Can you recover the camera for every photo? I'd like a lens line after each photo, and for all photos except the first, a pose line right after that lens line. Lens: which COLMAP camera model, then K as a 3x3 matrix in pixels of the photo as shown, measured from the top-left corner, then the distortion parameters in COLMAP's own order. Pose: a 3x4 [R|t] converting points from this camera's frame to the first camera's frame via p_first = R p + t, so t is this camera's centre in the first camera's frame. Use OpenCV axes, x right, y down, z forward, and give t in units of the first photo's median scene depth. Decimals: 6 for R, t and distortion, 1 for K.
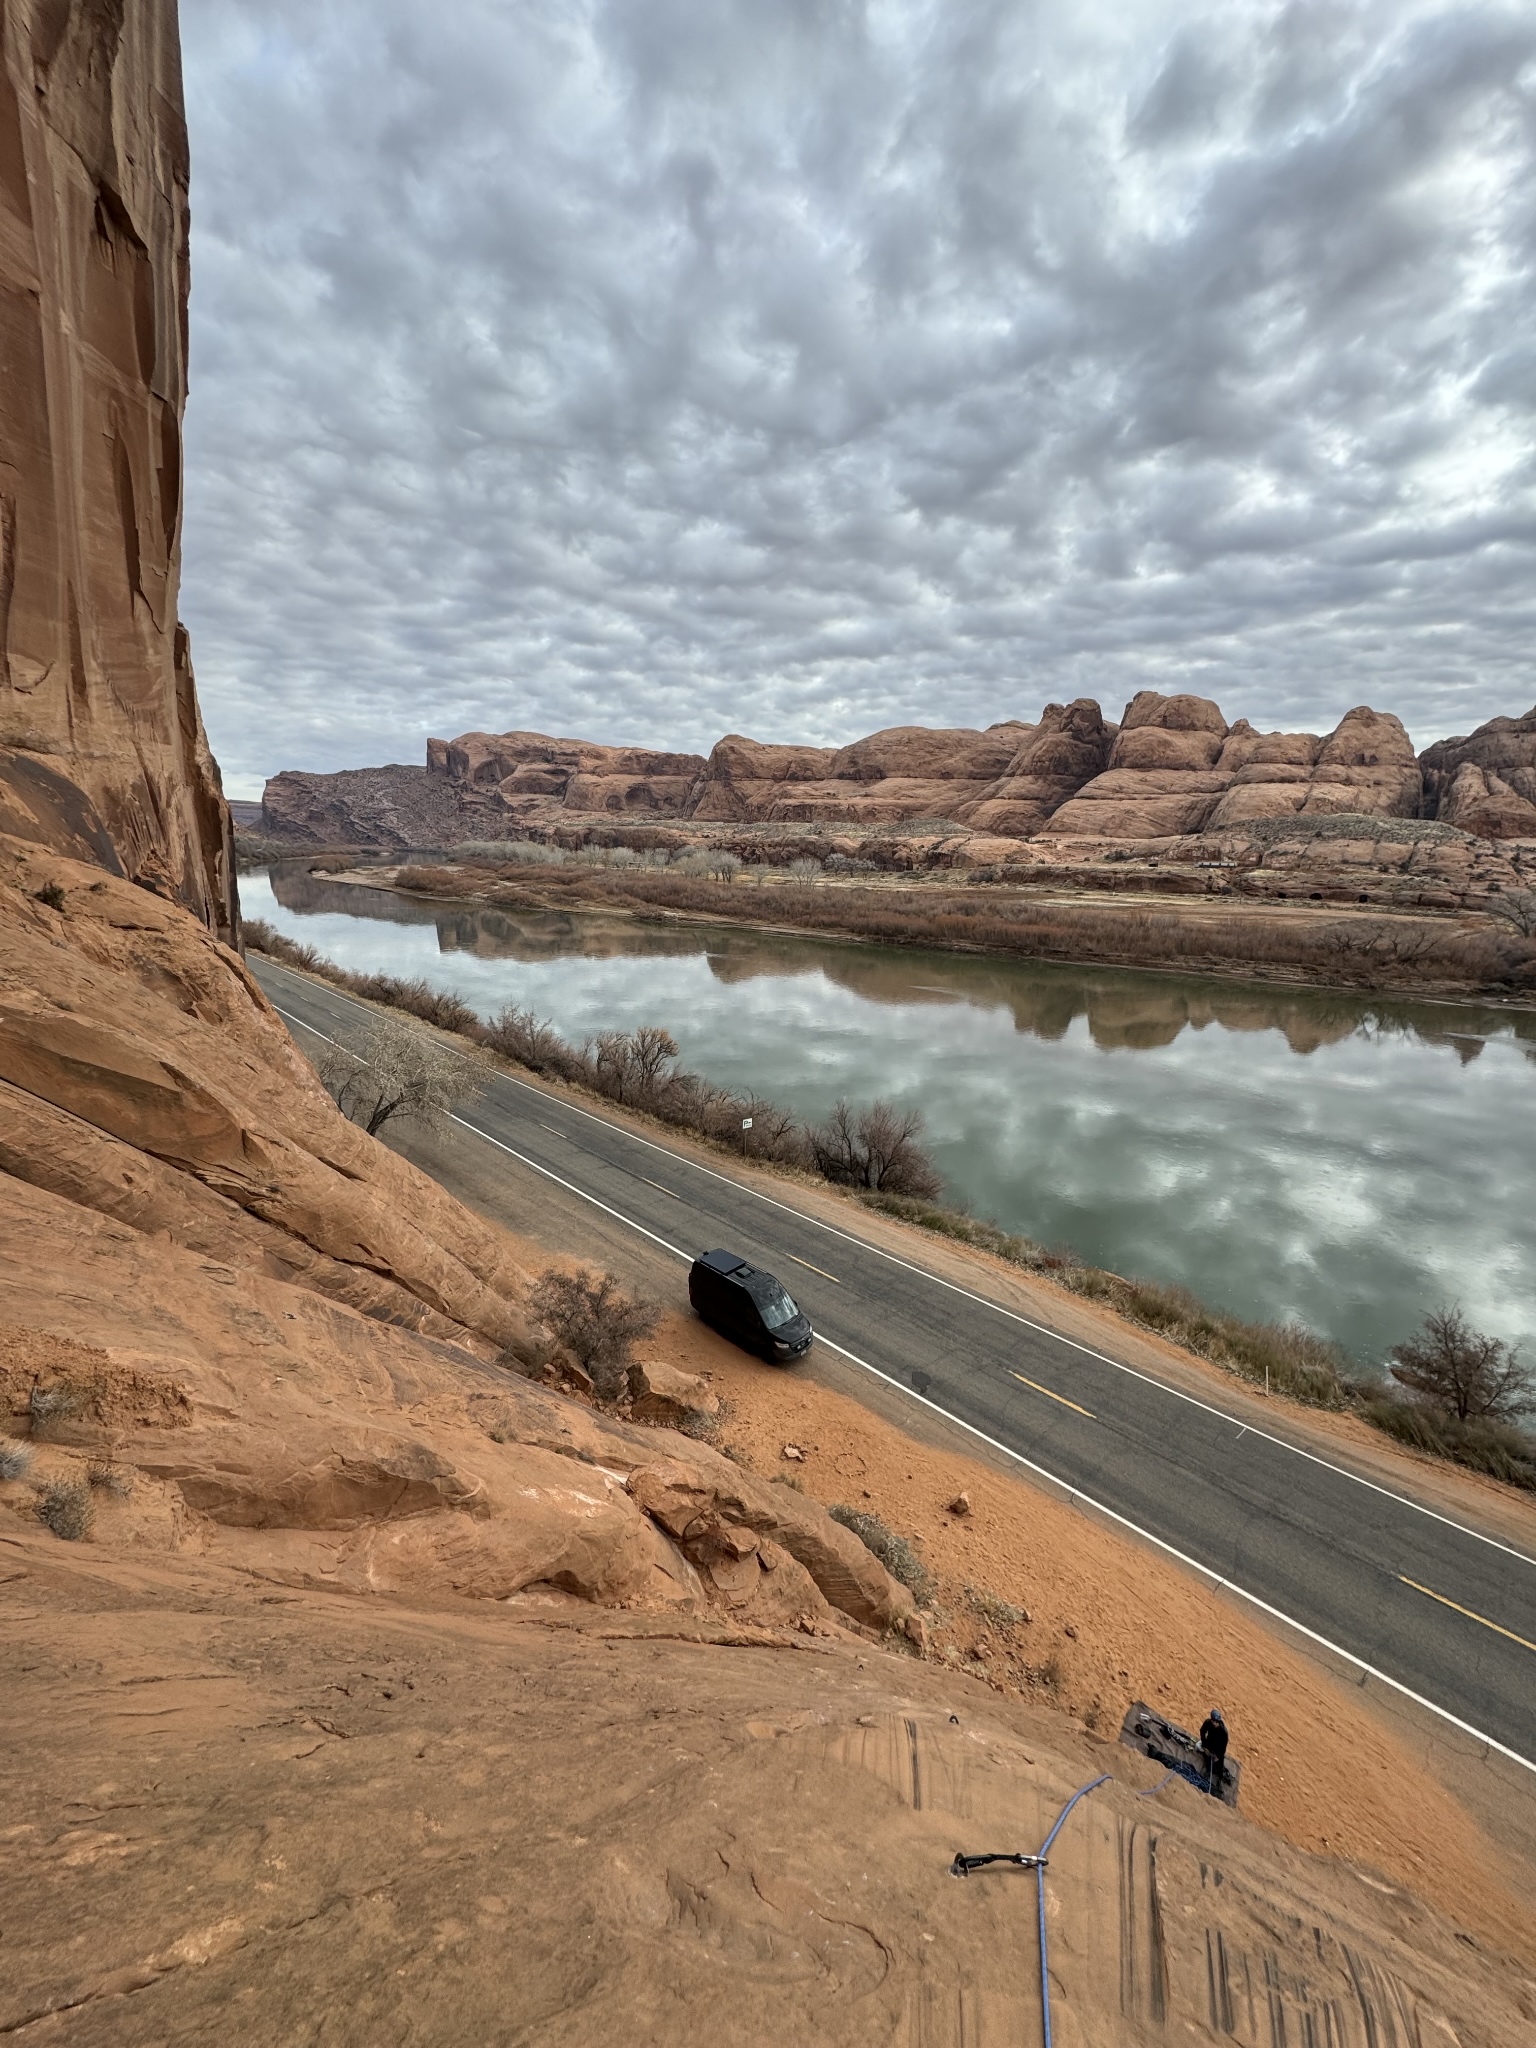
lens RADIAL K [[808.5, 0, 768.0], [0, 808.5, 1024.0], [0, 0, 1]] dist [-0.001291, -0.000363]
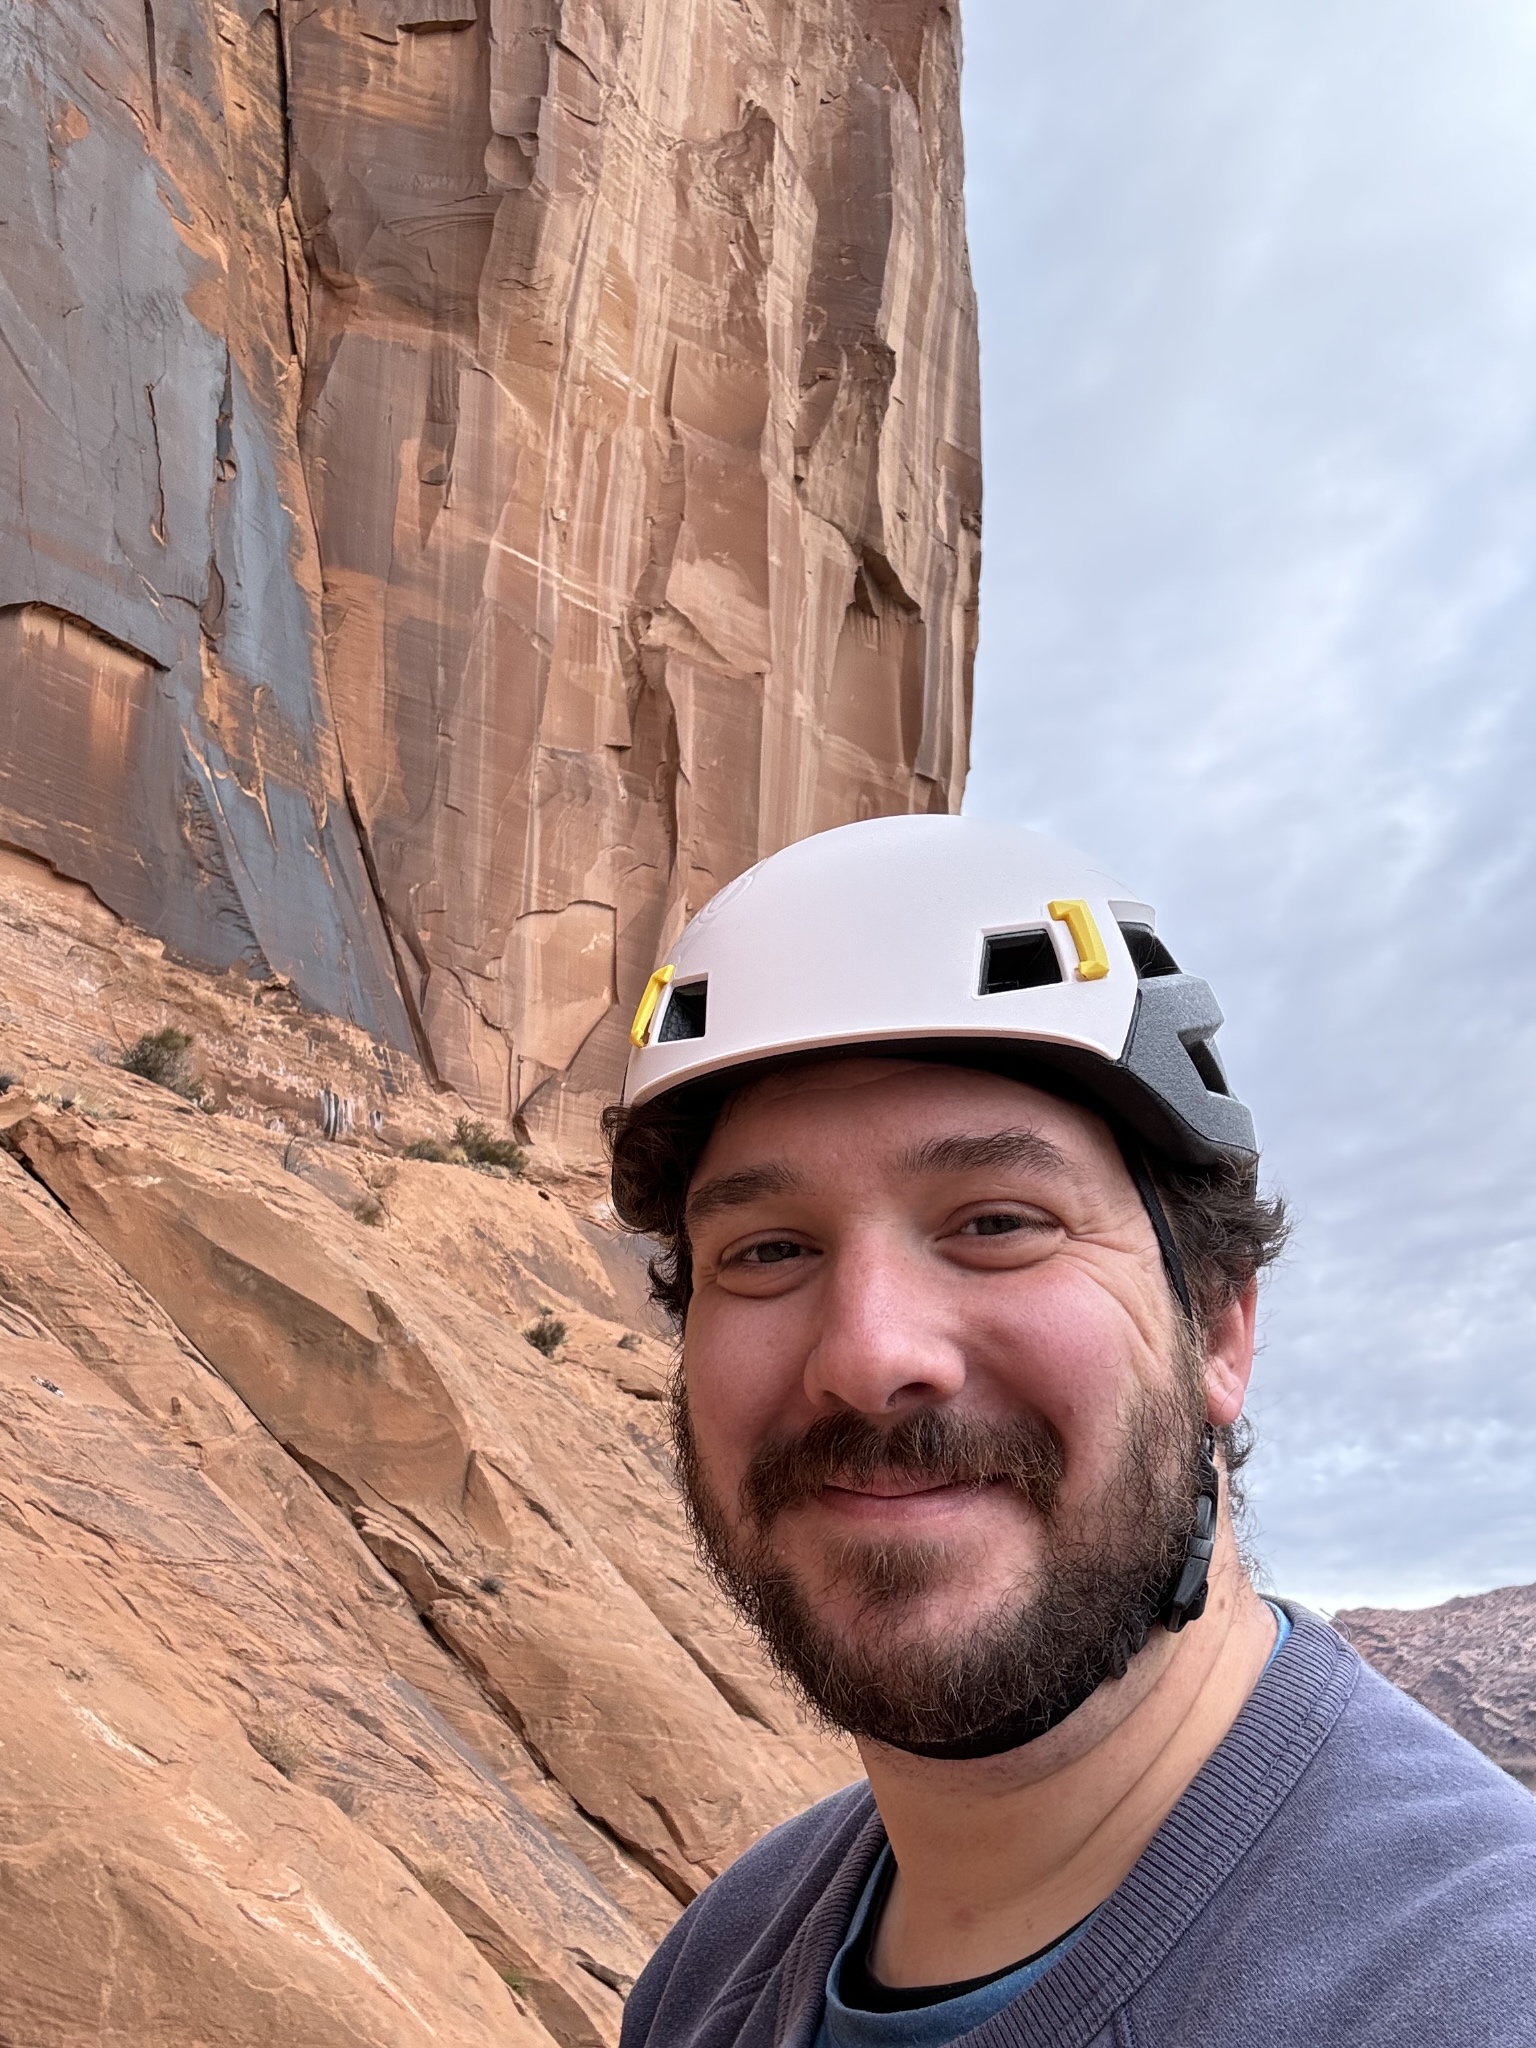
lens RADIAL K [[1805.0, 0, 768.0], [0, 1805.0, 1024.0], [0, 0, 1]] dist [0.081065, -0.007068]
pose [[0.686997, -0.297247, -0.663083, 0.083499], [-0.129729, 0.847678, -0.514405, 0.181536], [0.714987, 0.439415, 0.543791, 0.199925]]
